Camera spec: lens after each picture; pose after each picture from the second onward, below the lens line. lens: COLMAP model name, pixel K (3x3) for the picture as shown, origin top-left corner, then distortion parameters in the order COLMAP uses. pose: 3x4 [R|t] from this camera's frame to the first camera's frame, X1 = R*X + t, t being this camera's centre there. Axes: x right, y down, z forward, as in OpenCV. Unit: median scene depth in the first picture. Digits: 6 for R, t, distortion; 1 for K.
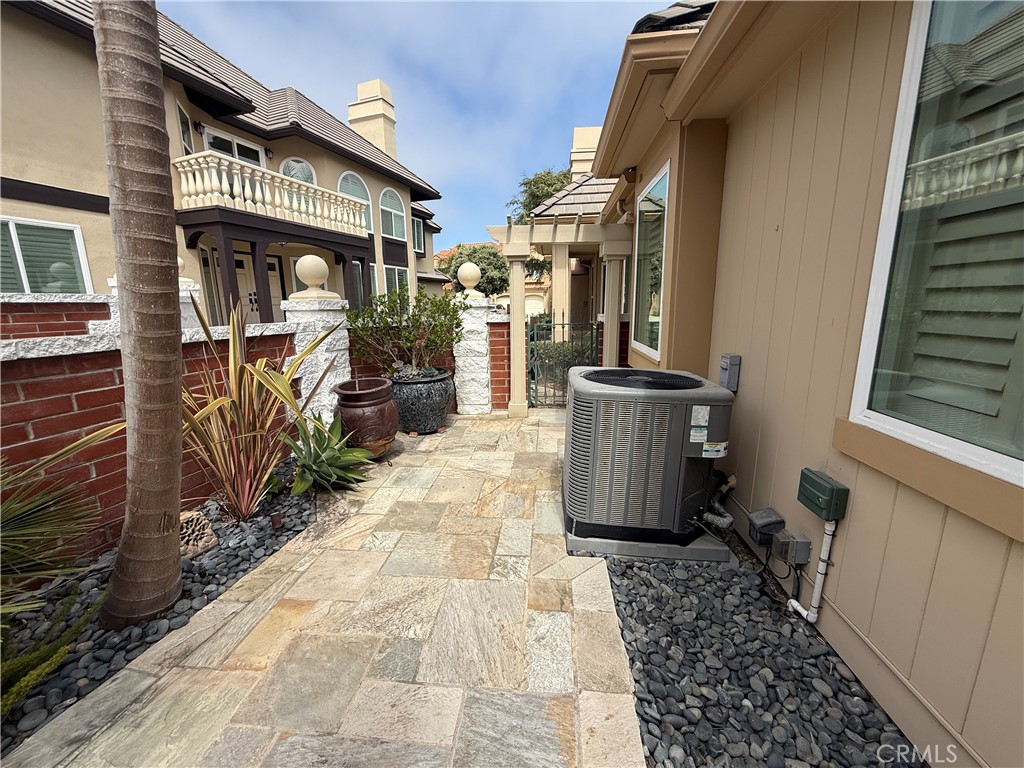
lens RADIAL K [[407.2, 0, 508.6], [0, 407.2, 385.3], [0, 0, 1]] dist [-0.002965, 0.000317]
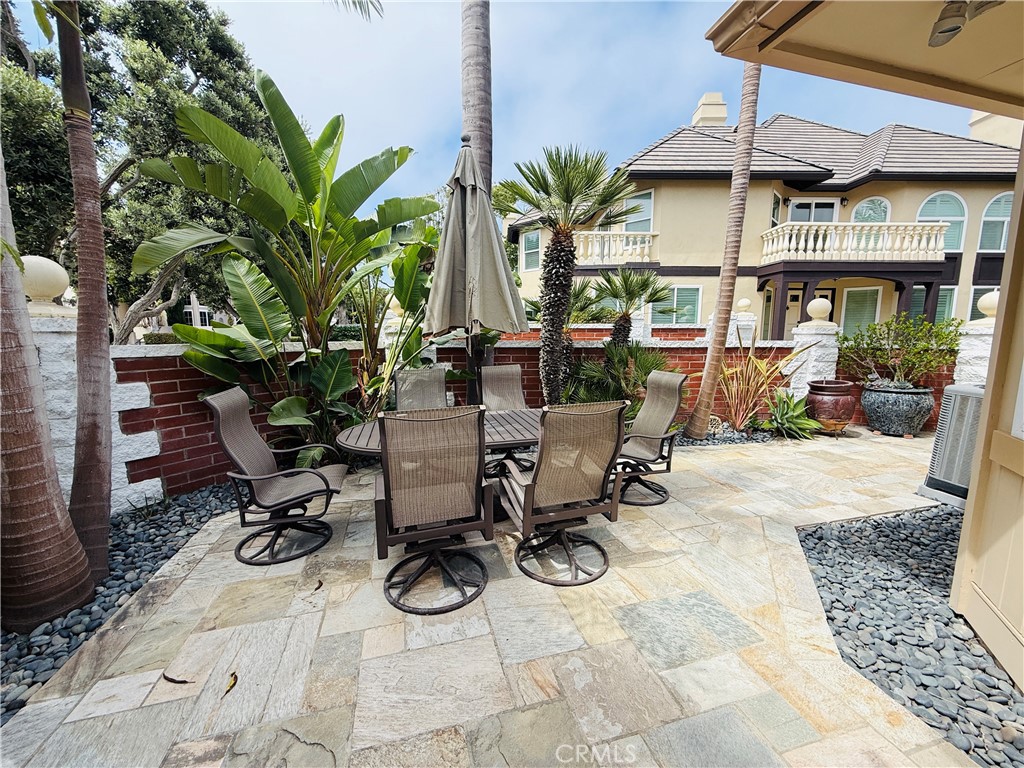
lens RADIAL K [[407.2, 0, 510.5], [0, 407.2, 386.1], [0, 0, 1]] dist [-0.002965, 0.000317]
pose [[0.355565, 0.136707, -0.924600, 0.346055], [-0.190685, 0.979049, 0.071428, 0.072007], [0.914993, 0.150910, 0.374183, -0.364446]]
